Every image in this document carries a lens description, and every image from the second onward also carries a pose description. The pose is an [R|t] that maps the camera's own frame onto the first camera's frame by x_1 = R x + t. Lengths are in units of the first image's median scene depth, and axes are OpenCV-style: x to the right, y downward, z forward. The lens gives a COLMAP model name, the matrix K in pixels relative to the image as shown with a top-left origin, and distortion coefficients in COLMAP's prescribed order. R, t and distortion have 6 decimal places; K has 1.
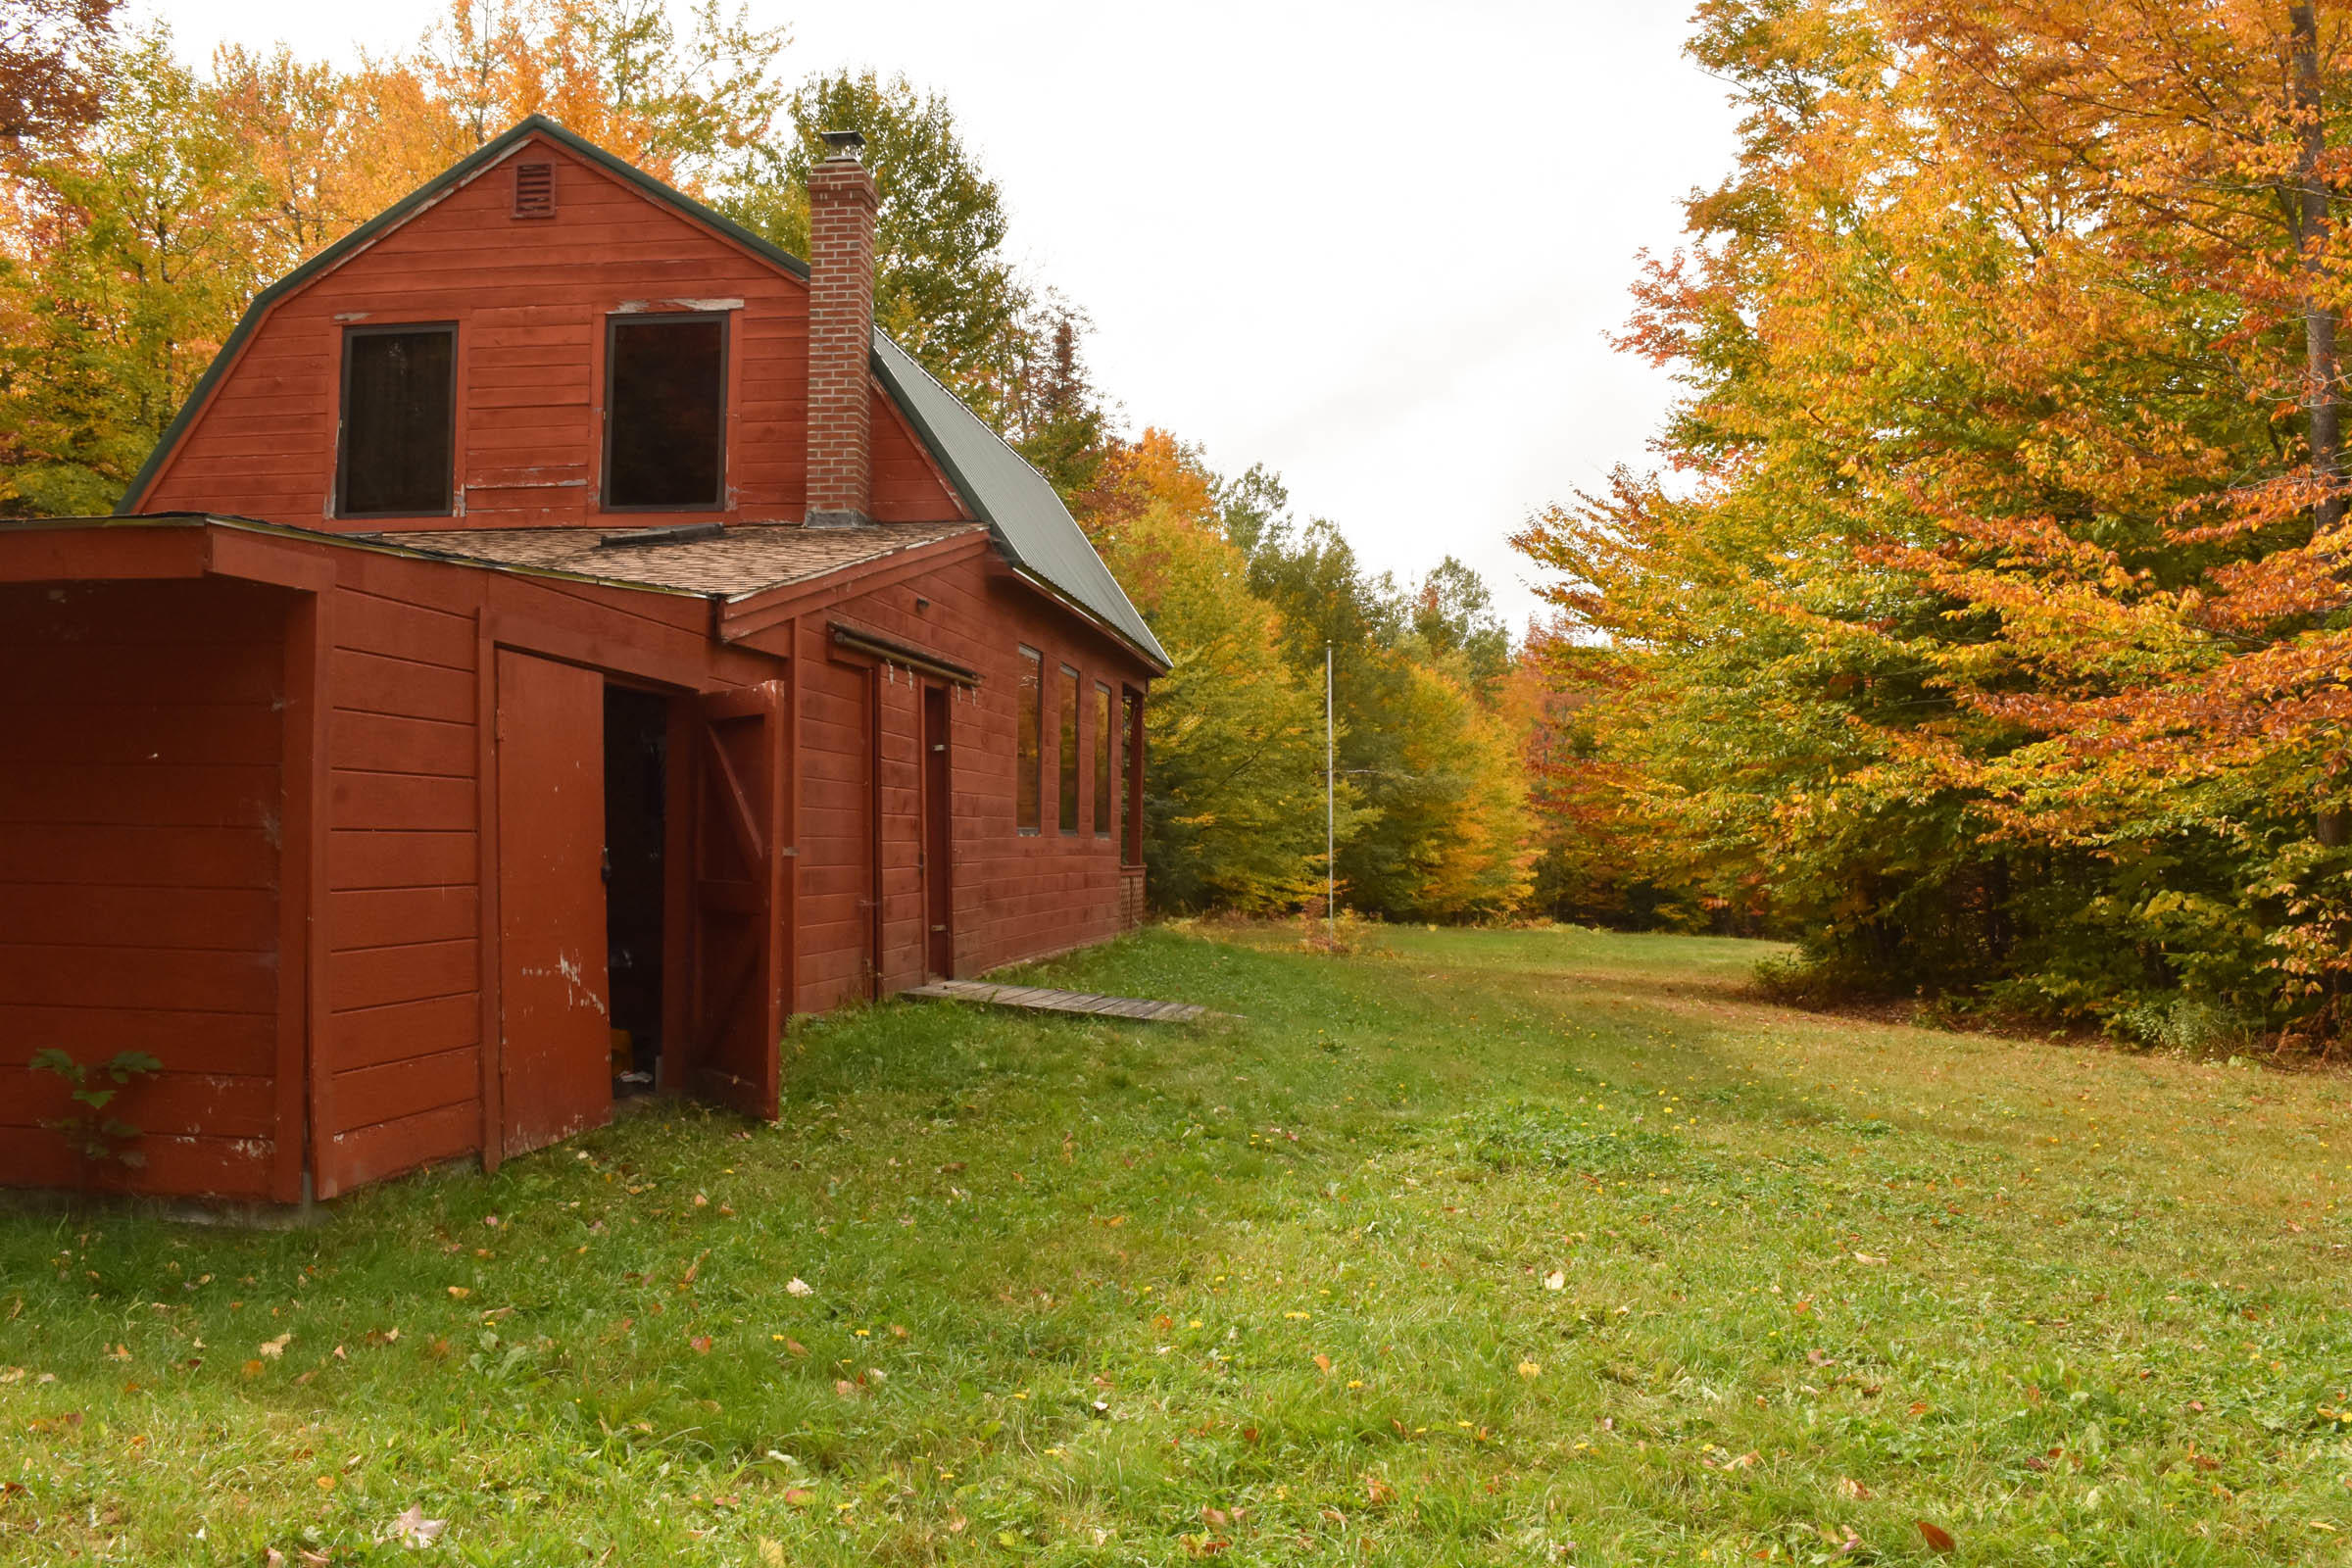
lens RADIAL K [[2002.3, 0, 1173.5], [0, 2002.3, 786.5], [0, 0, 1]] dist [-0.066720, -0.003995]
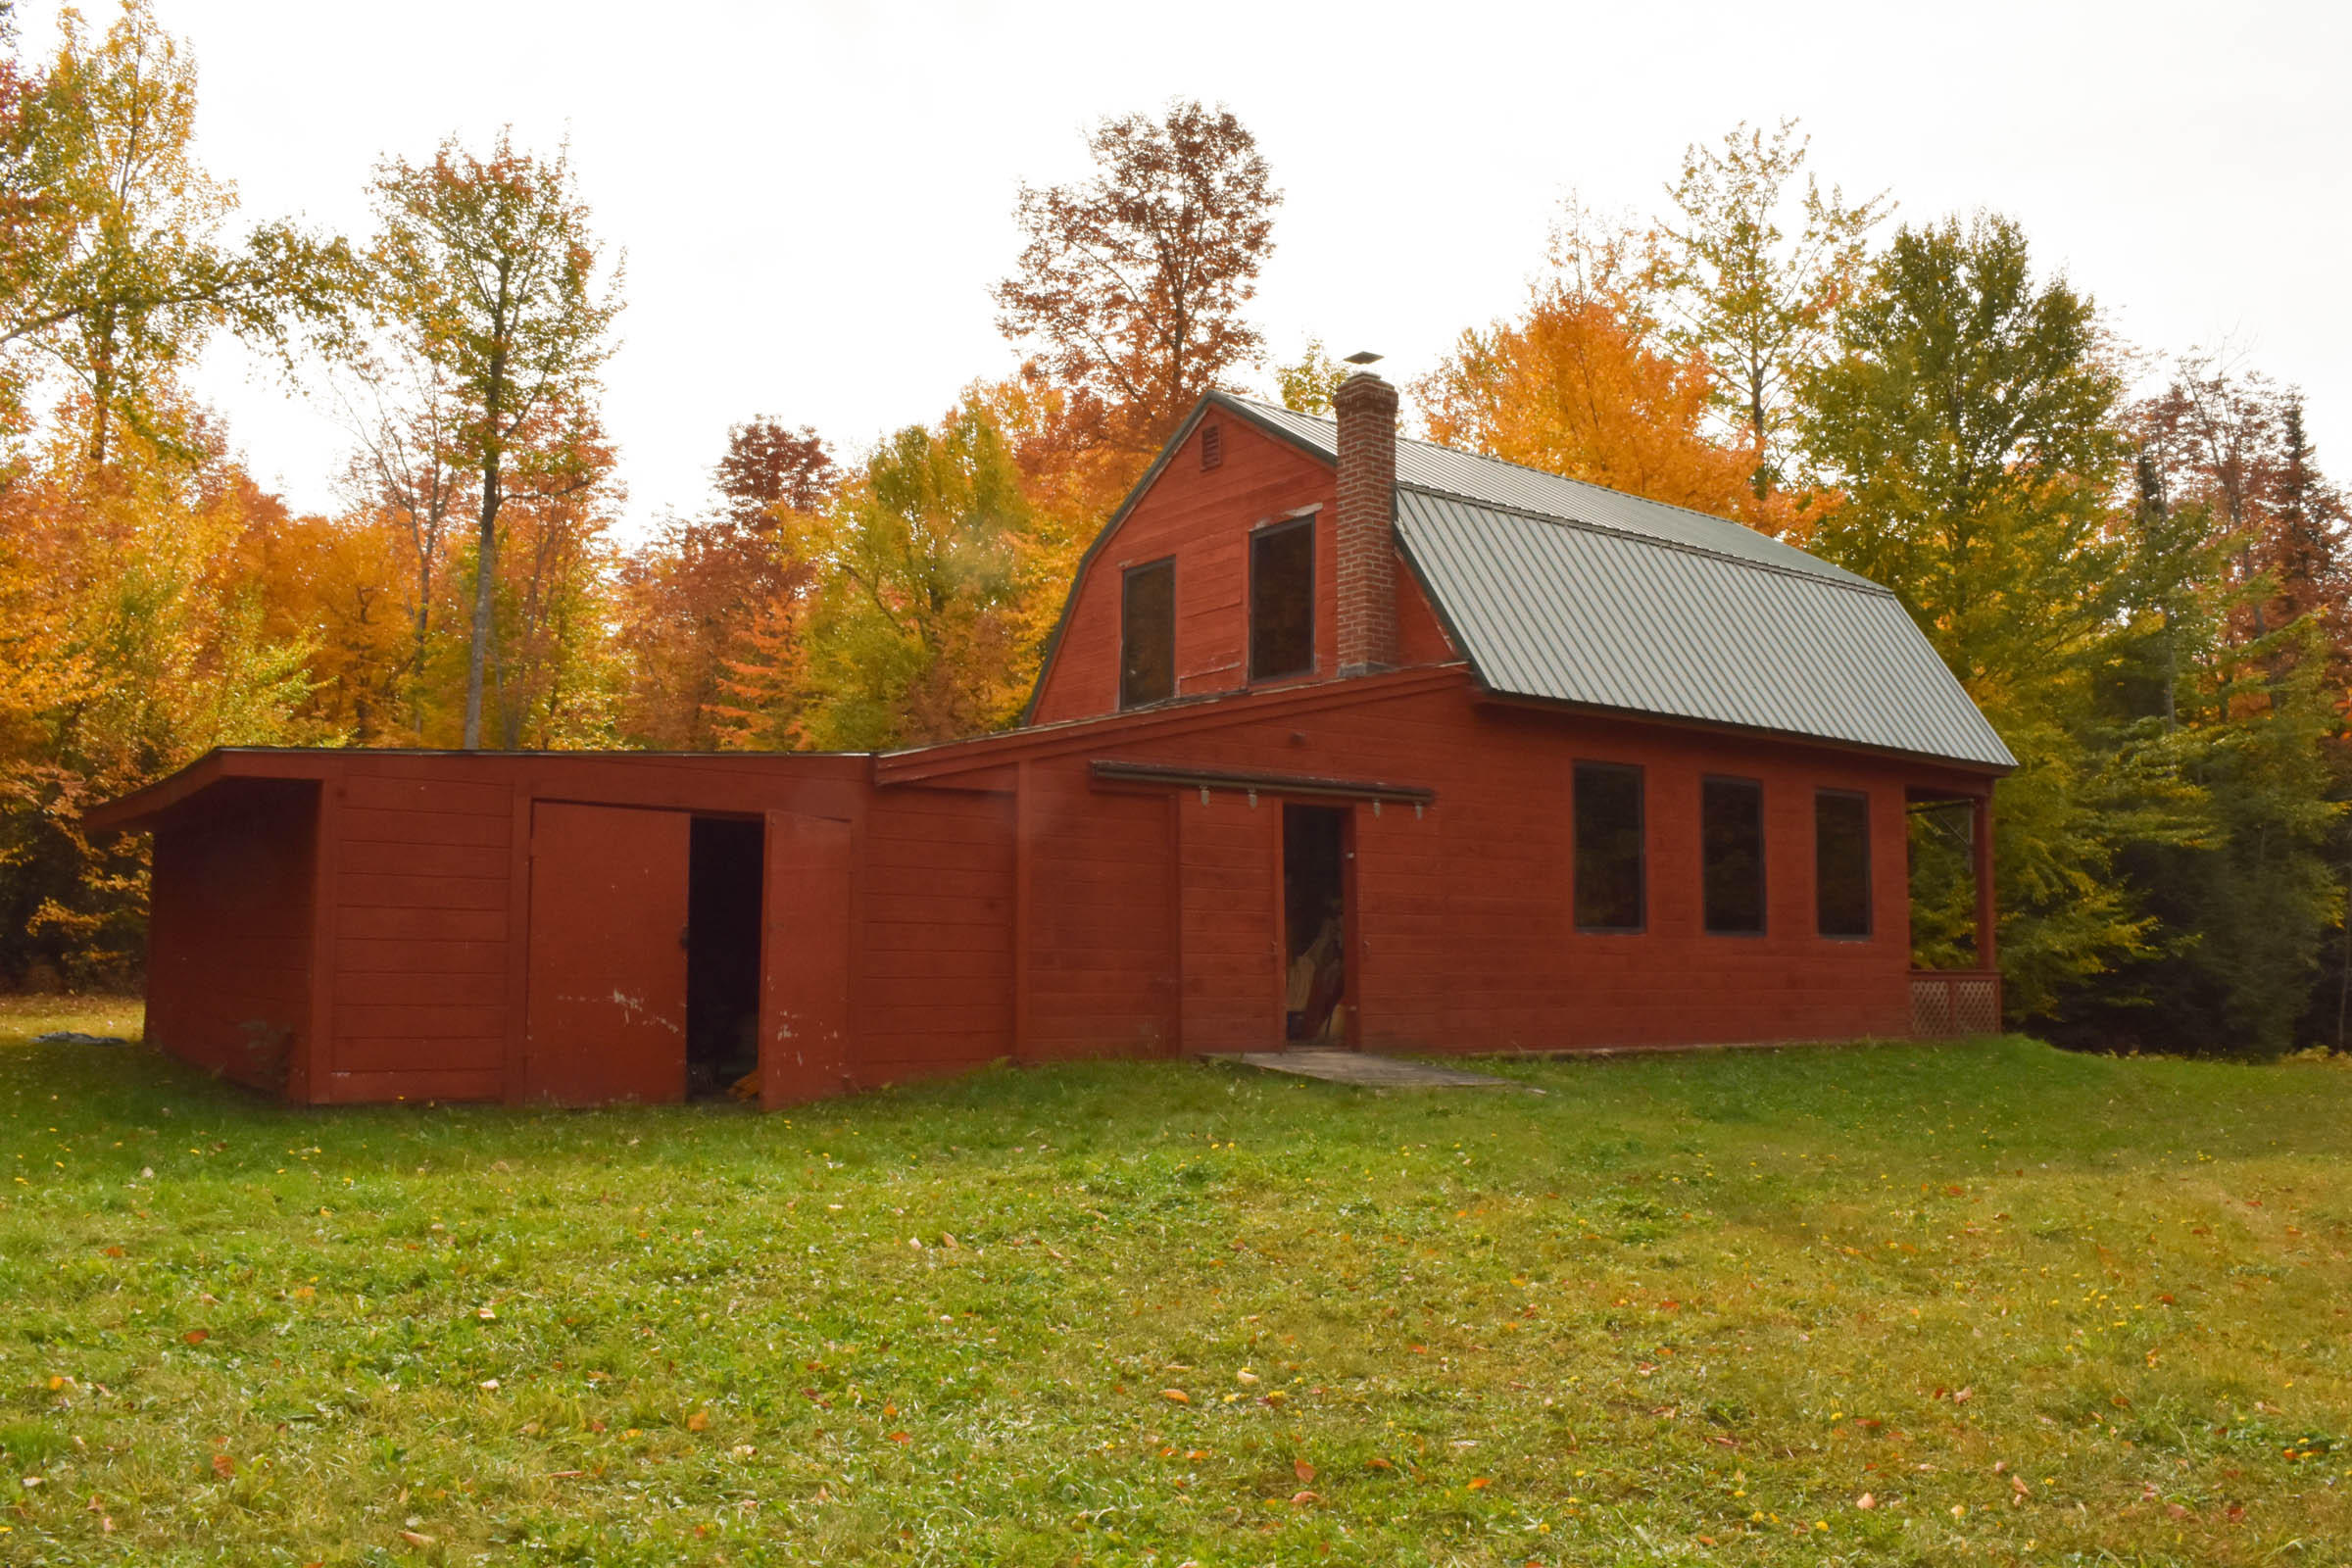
lens RADIAL K [[1849.0, 0, 1172.0], [0, 1849.0, 775.7], [0, 0, 1]] dist [-0.083785, 0.014189]
pose [[0.691949, -0.078938, -0.717618, 0.530457], [0.018642, 0.995627, -0.091543, 0.027808], [0.721706, 0.049965, 0.690395, 0.148217]]
